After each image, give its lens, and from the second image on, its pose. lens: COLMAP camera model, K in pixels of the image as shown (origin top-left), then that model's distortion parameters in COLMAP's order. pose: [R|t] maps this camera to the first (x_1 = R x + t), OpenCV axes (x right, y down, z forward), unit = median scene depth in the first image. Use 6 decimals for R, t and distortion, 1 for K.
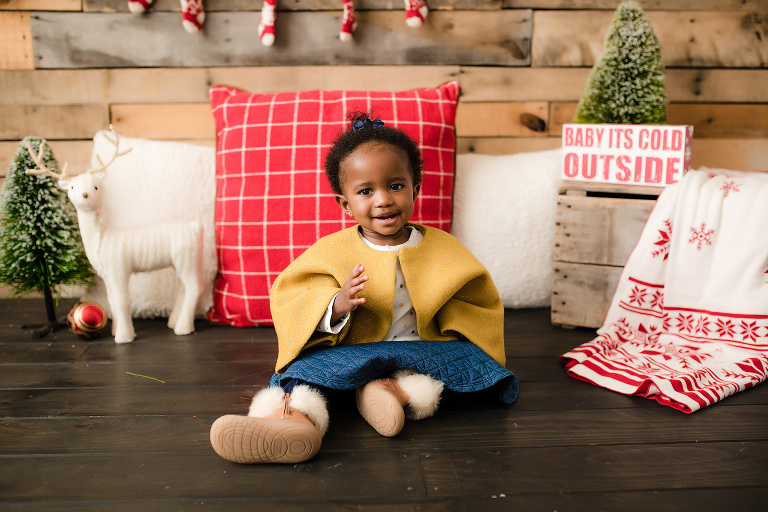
lens RADIAL K [[762.3, 0, 384.0], [0, 762.3, 256.0], [0, 0, 1]] dist [-0.045873, 0.108837]
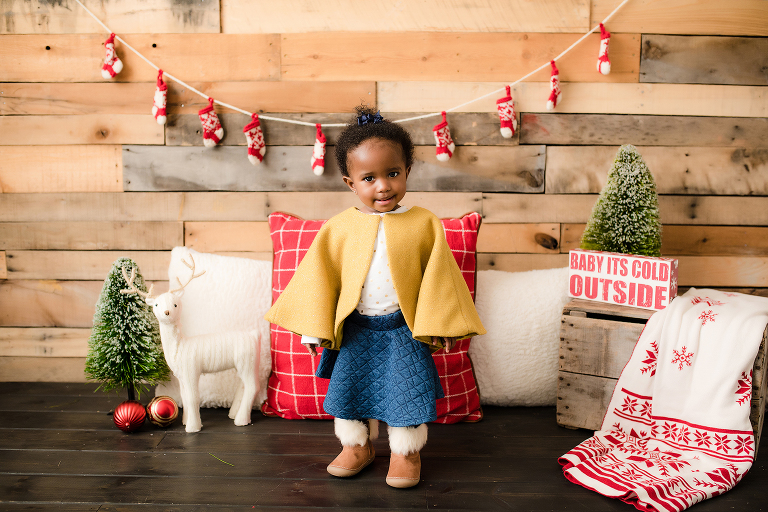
lens RADIAL K [[762.3, 0, 384.0], [0, 762.3, 256.0], [0, 0, 1]] dist [-0.045873, 0.108837]
pose [[0.998250, 0.016768, -0.056713, 0.019340], [-0.020074, 0.998100, -0.058245, -0.092721], [0.055629, 0.059282, 0.996690, -0.177817]]
